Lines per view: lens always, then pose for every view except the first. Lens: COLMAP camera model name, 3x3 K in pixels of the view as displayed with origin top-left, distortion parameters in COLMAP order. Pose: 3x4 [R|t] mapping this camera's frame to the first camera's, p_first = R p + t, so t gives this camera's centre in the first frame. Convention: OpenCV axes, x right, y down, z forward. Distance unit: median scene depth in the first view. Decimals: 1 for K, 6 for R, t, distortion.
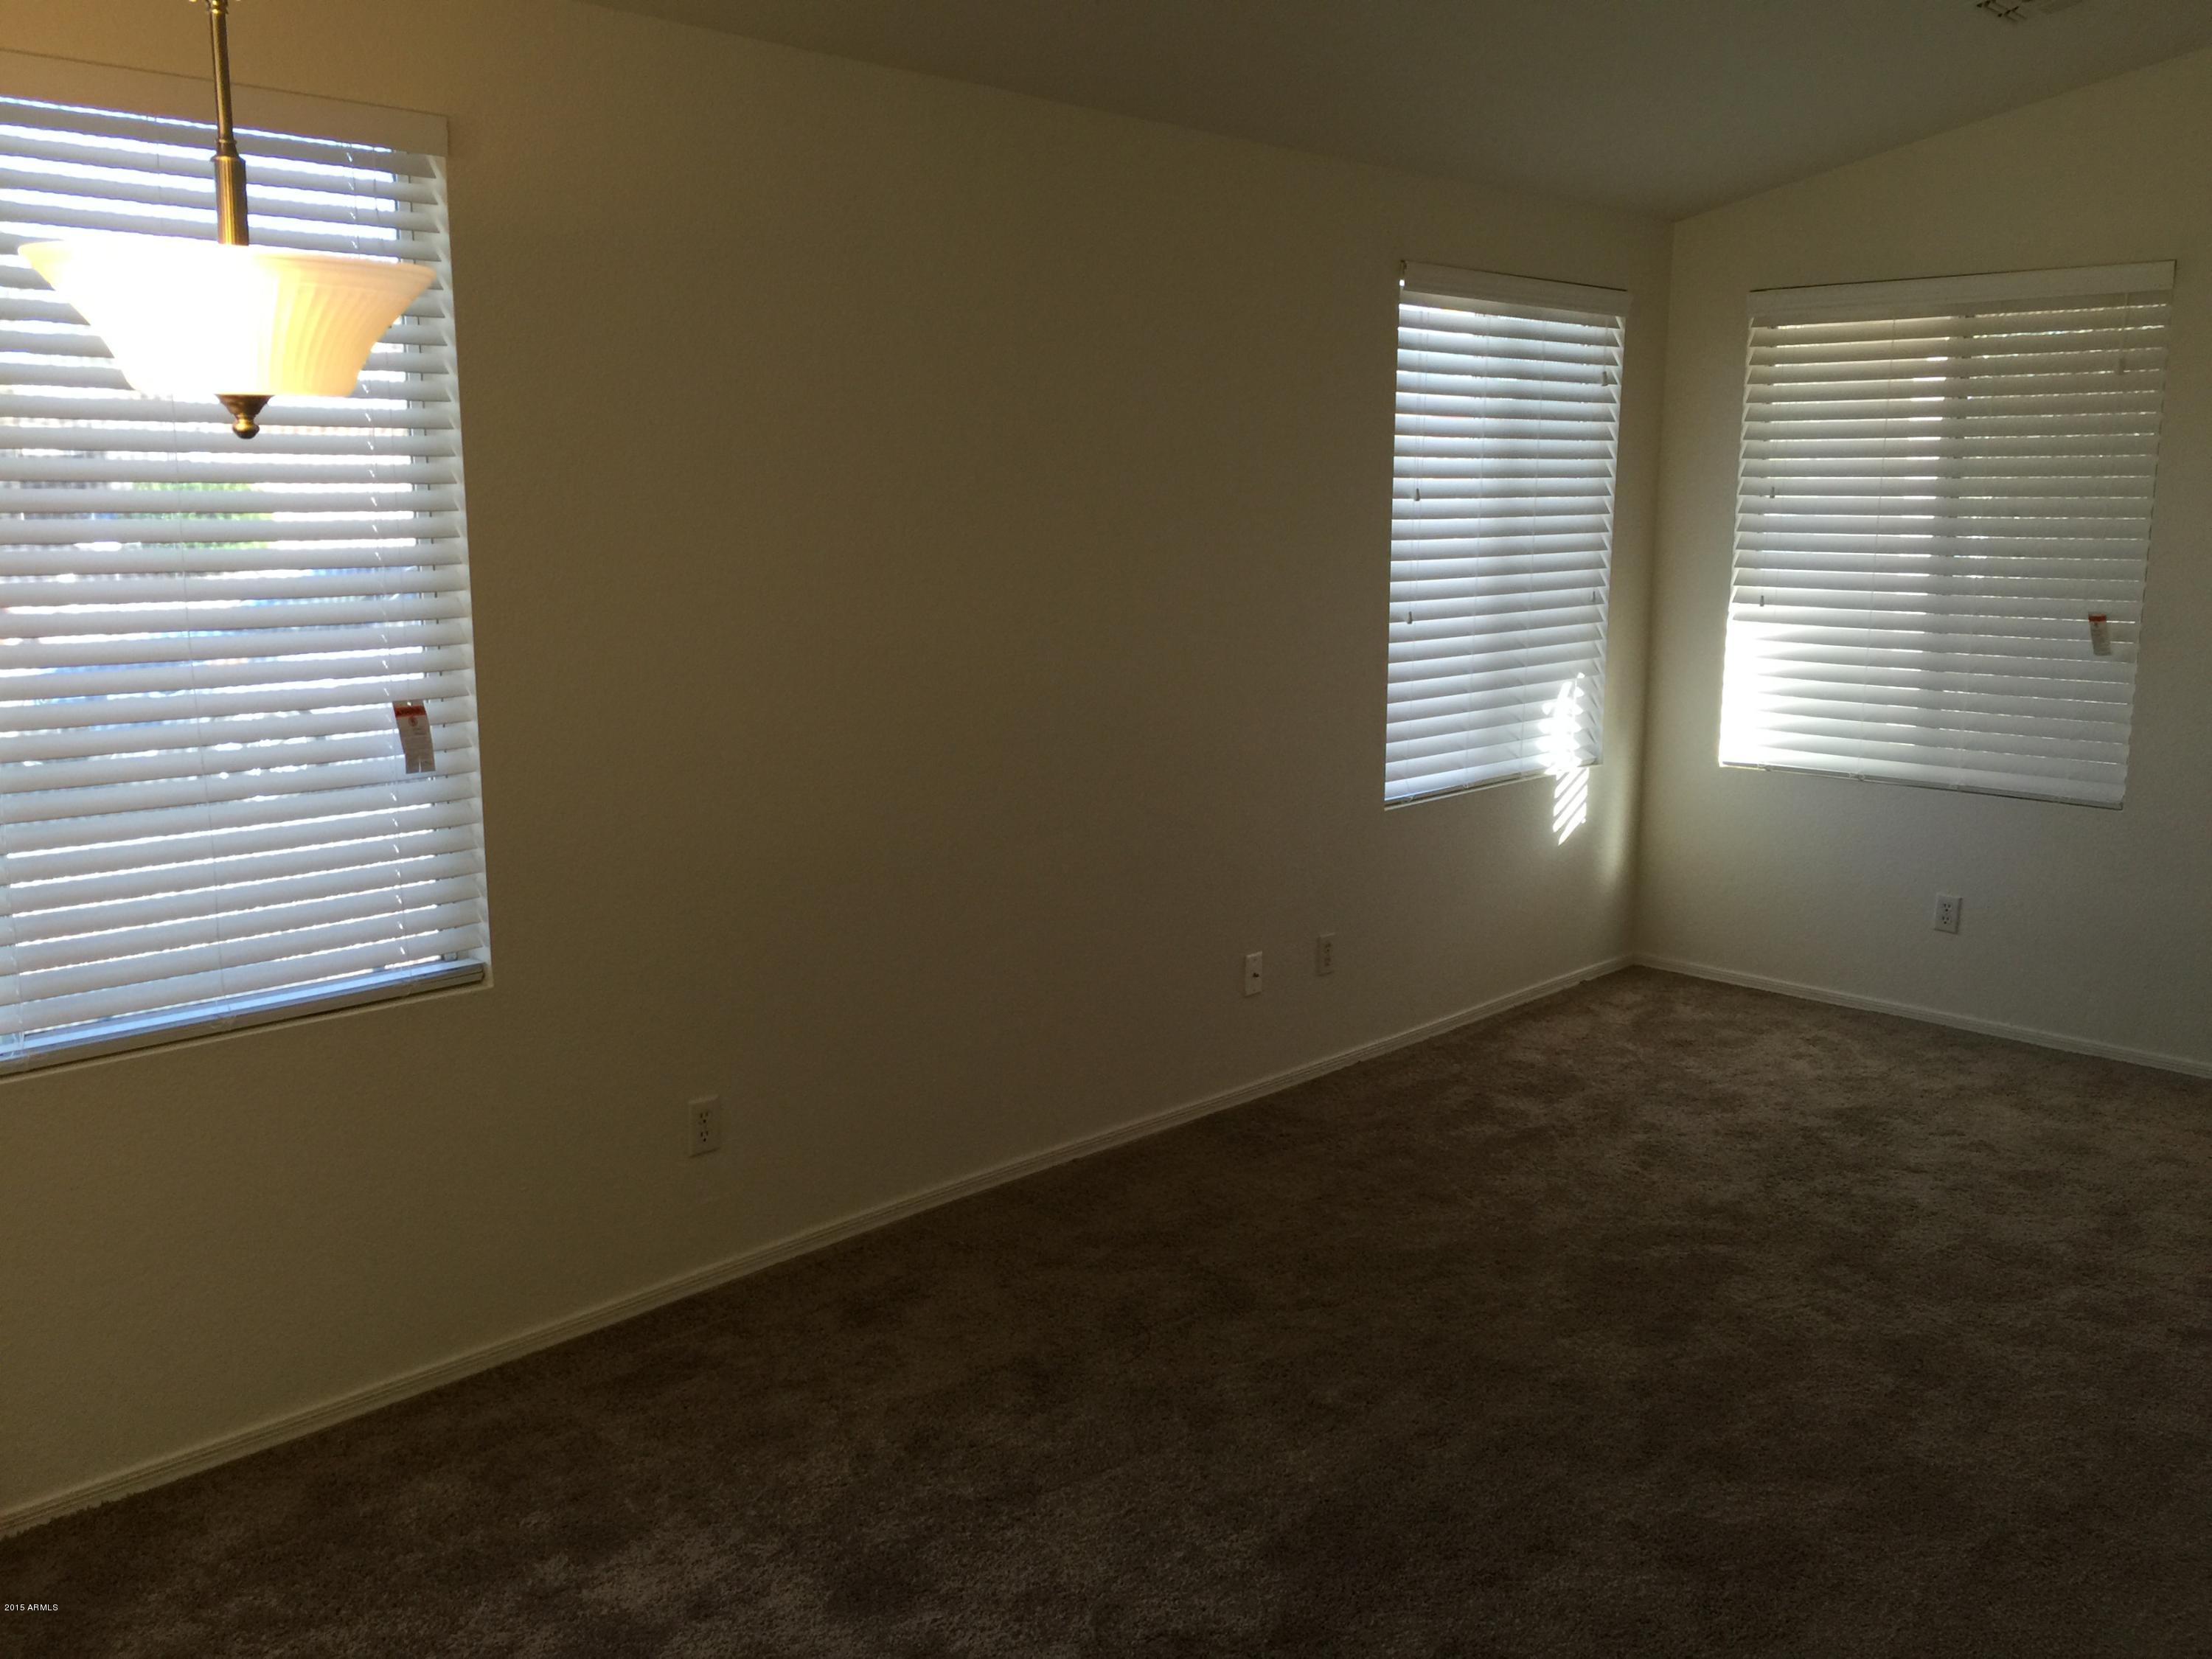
lens RADIAL K [[1904.5, 0, 1115.8], [0, 1904.5, 833.2], [0, 0, 1]] dist [0.065341, -0.086445]
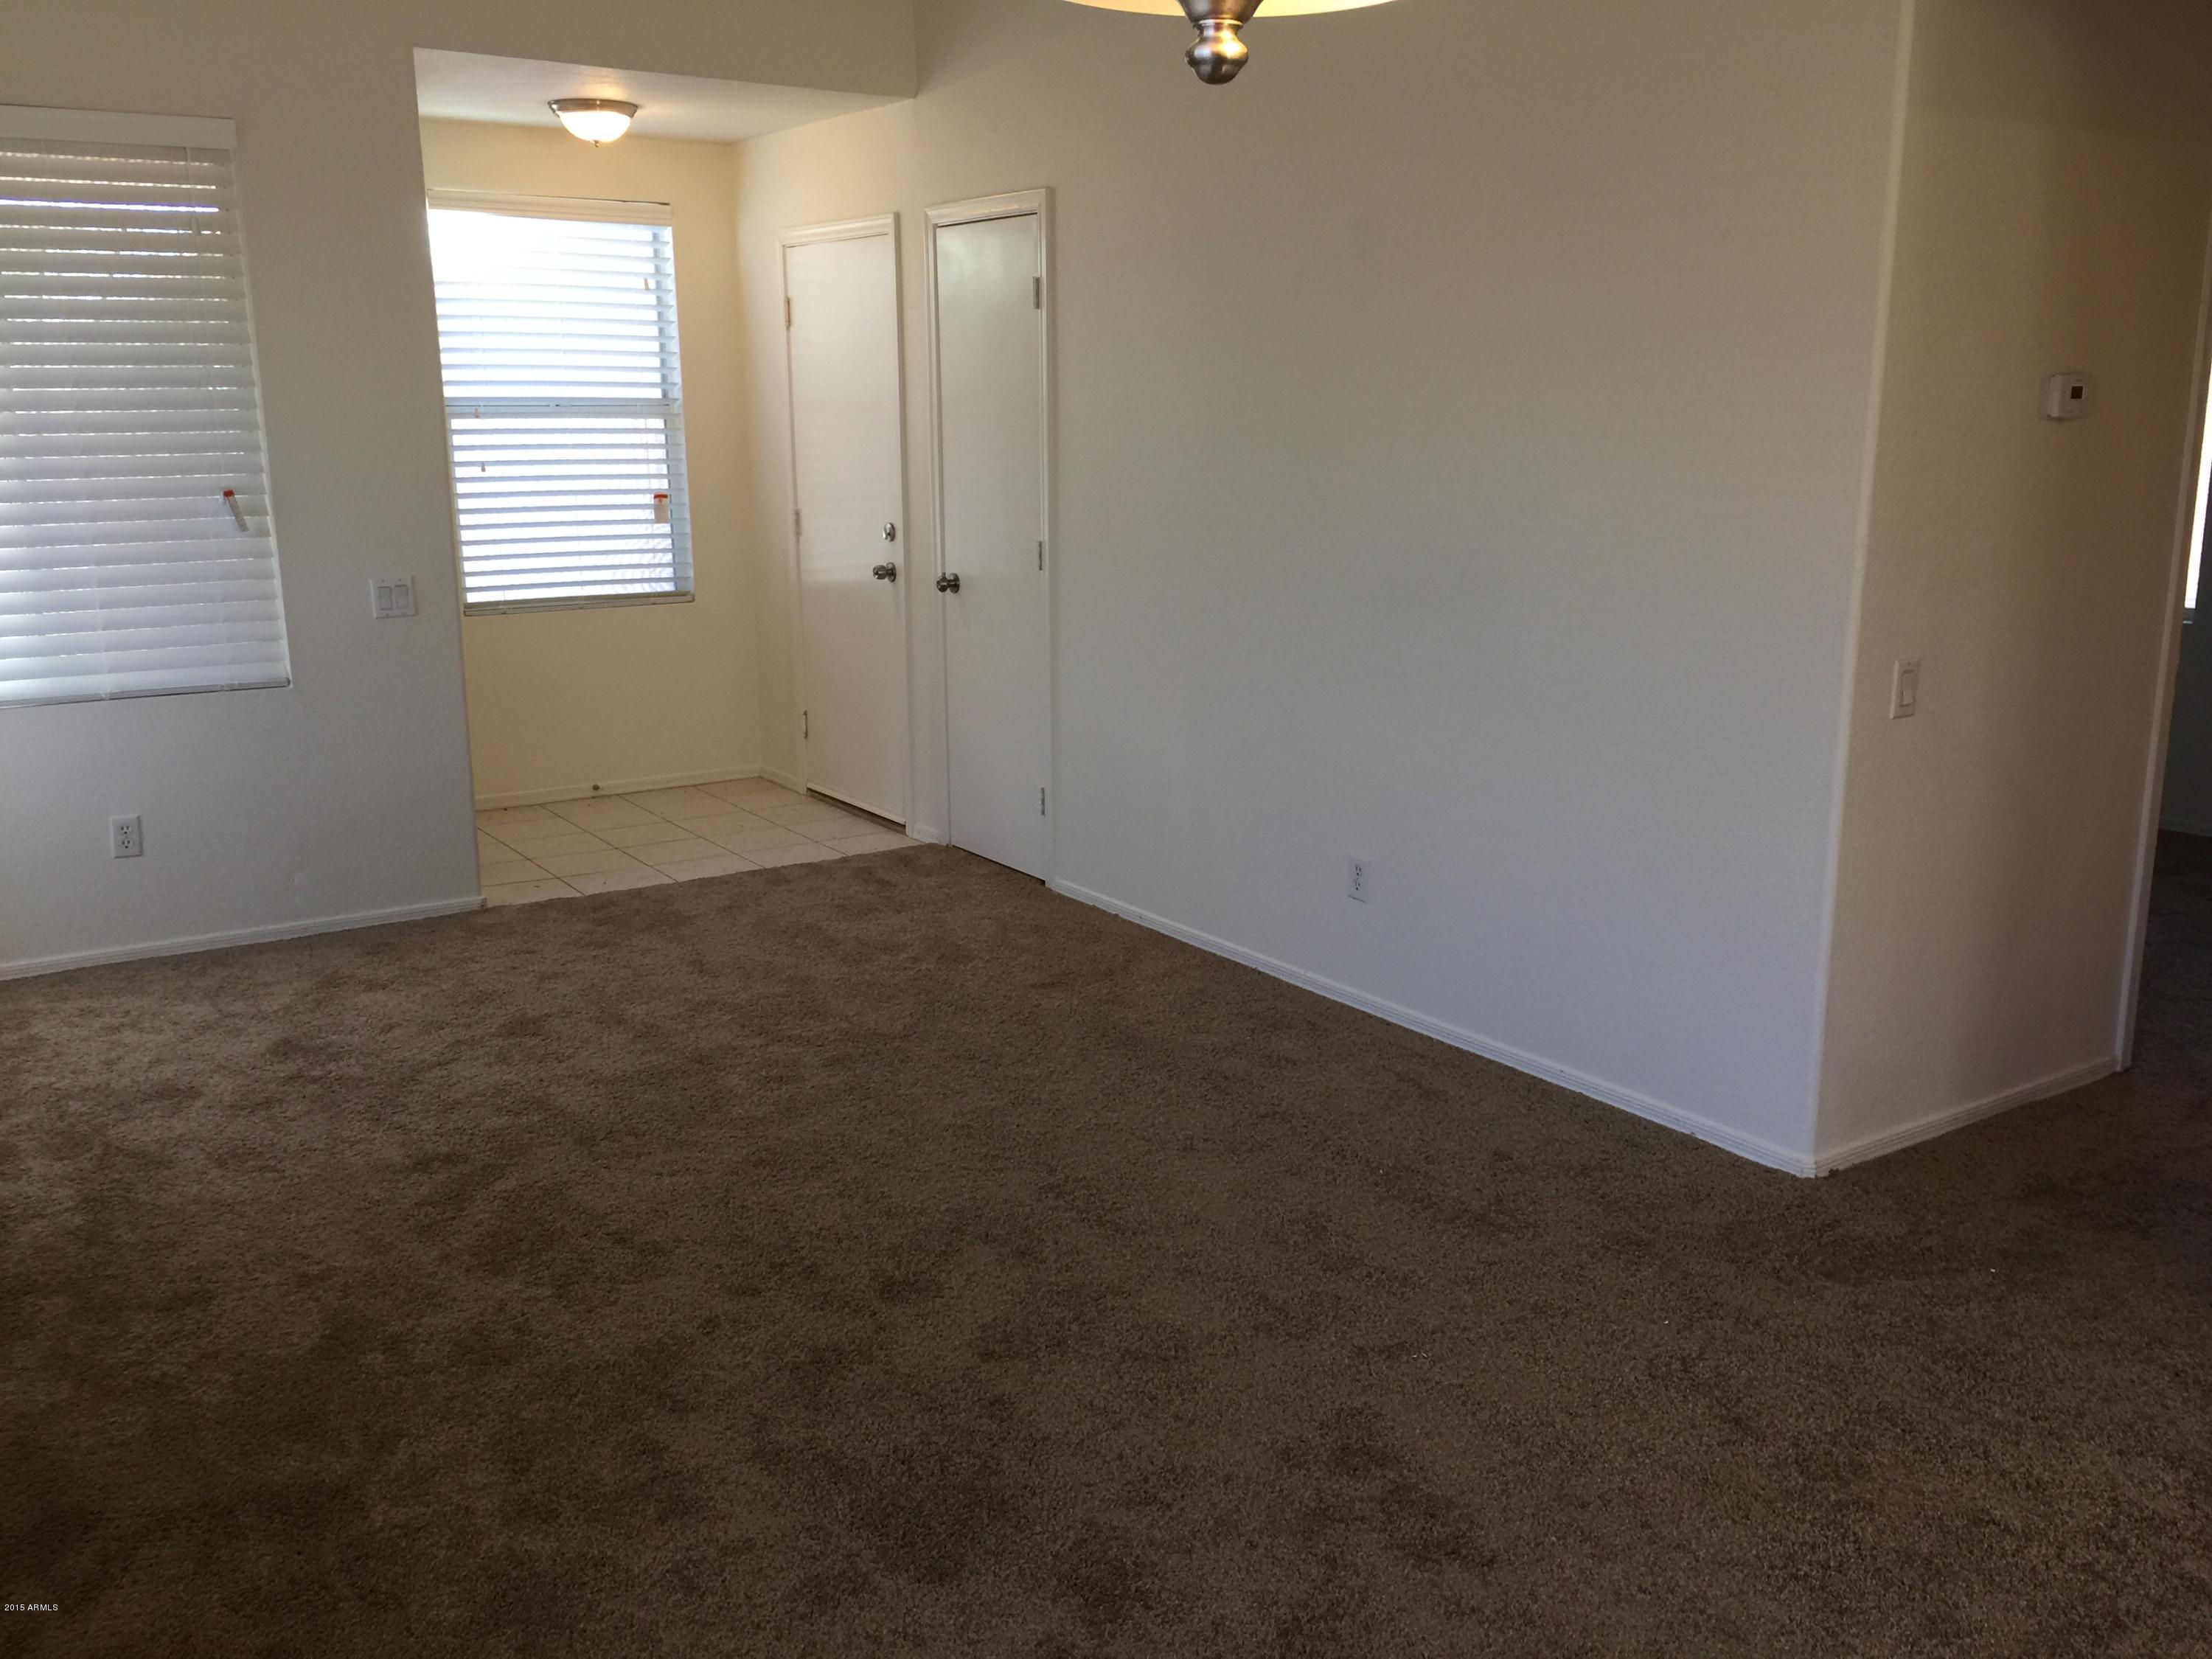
lens RADIAL K [[1904.5, 0, 1107.7], [0, 1904.5, 838.2], [0, 0, 1]] dist [0.065341, -0.086445]
pose [[0.197437, -0.228378, 0.953343, -0.381206], [0.180389, 0.964343, 0.193655, -0.055935], [-0.963576, 0.133738, 0.231594, 0.401237]]
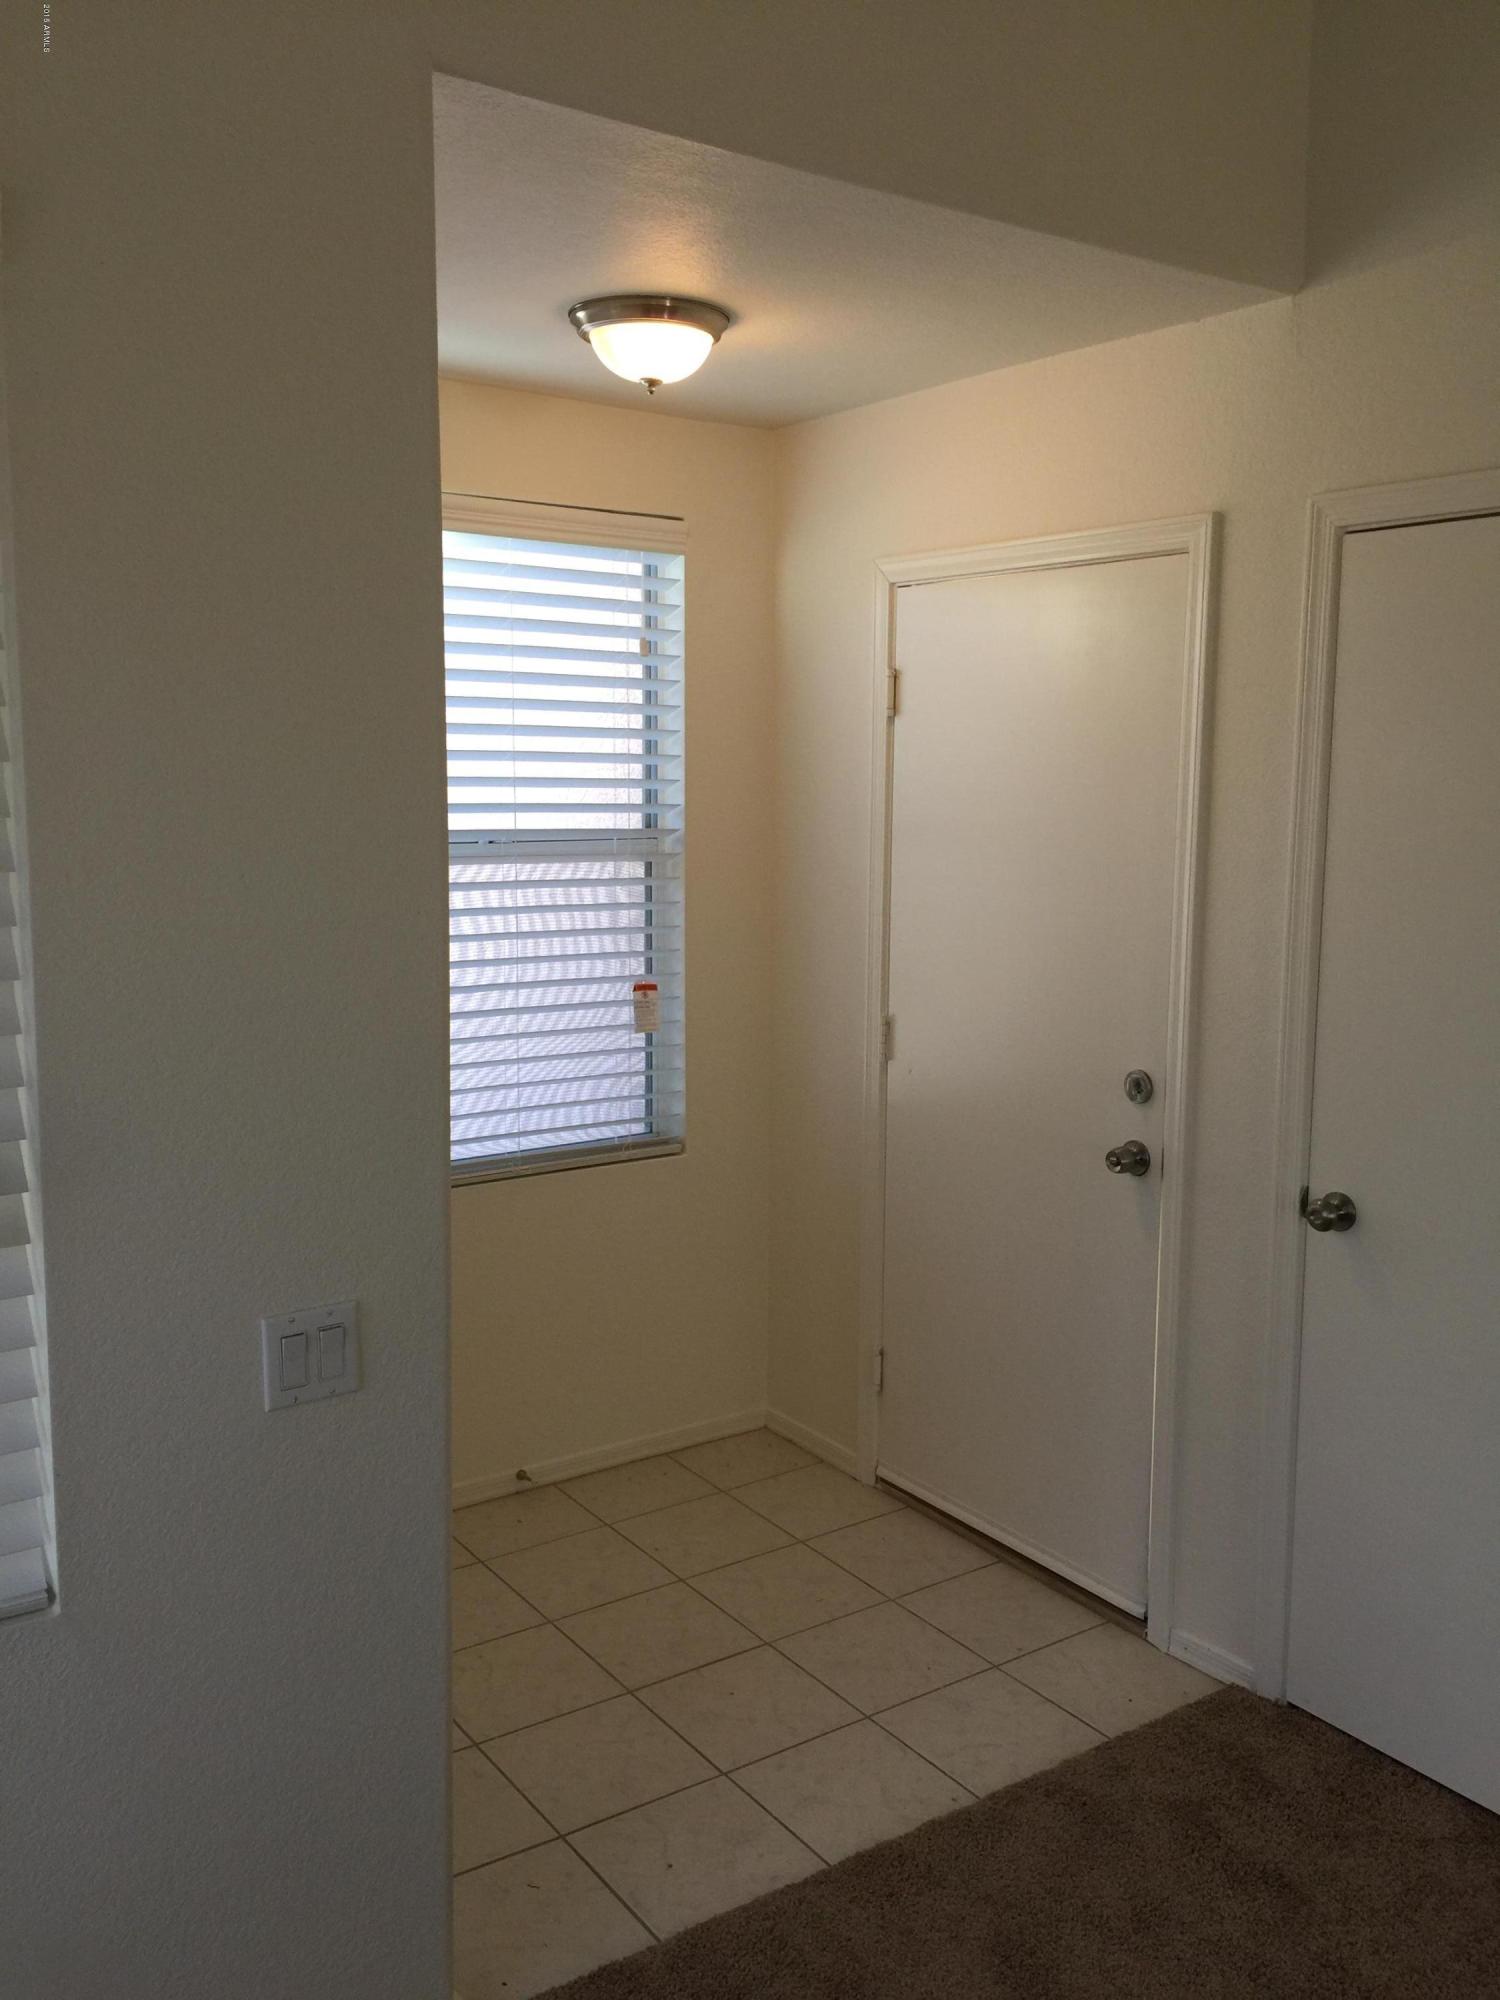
lens RADIAL K [[1721.9, 0, 756.5], [0, 1721.9, 997.9], [0, 0, 1]] dist [0.065341, -0.086445]
pose [[0.175148, -0.133461, 0.975454, 0.227662], [0.167720, 0.980332, 0.104014, -0.154709], [-0.970151, 0.145385, 0.194087, 0.824243]]
